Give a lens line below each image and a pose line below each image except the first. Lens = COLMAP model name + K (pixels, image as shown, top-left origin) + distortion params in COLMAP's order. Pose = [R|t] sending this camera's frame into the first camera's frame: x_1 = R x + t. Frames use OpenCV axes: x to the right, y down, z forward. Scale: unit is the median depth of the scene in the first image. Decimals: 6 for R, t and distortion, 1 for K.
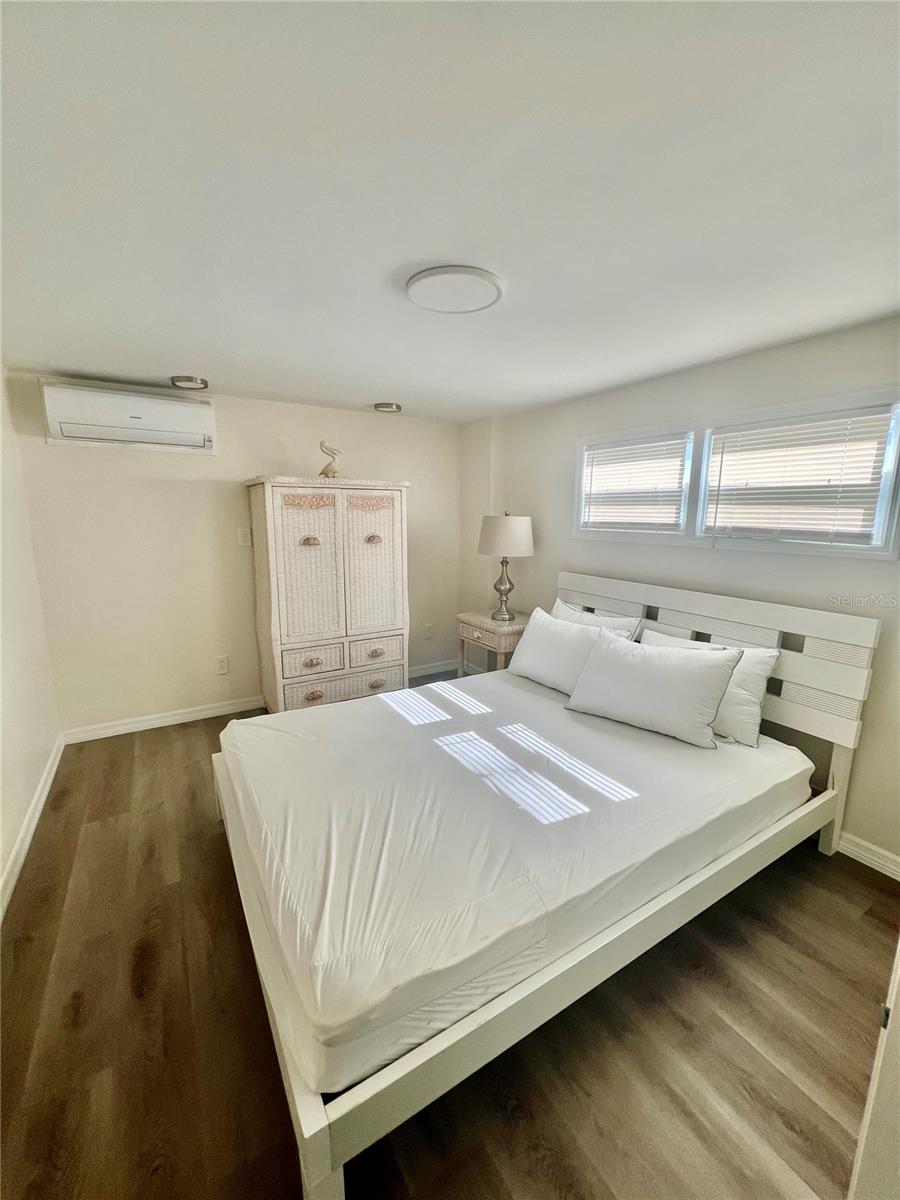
lens RADIAL K [[482.0, 0, 454.2], [0, 482.0, 602.0], [0, 0, 1]] dist [0.000595, 0.000438]
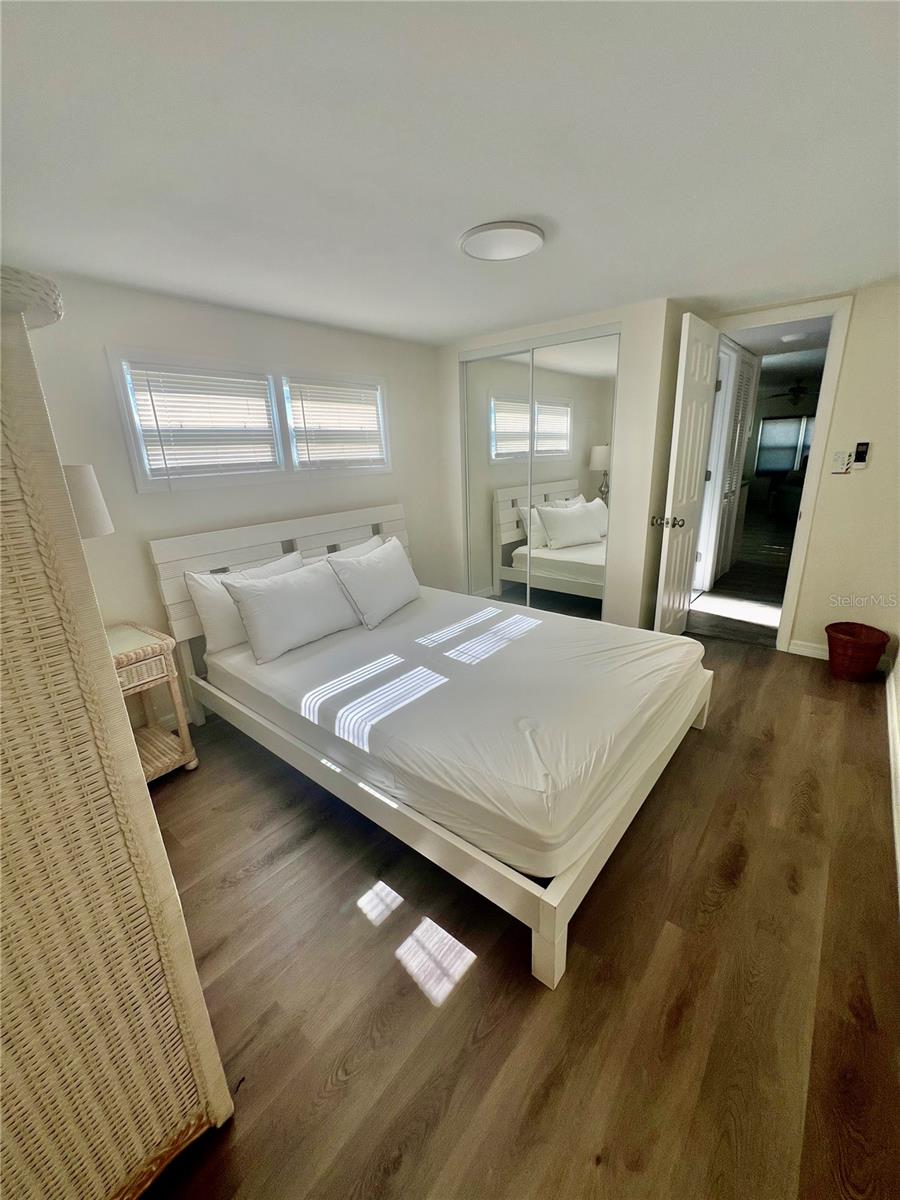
lens RADIAL K [[482.0, 0, 450.8], [0, 482.0, 597.1], [0, 0, 1]] dist [0.000595, 0.000438]
pose [[-0.317482, -0.276030, 0.907201, -0.802811], [0.210420, 0.912338, 0.351231, -0.196552], [-0.924624, 0.302403, -0.231568, 1.056103]]
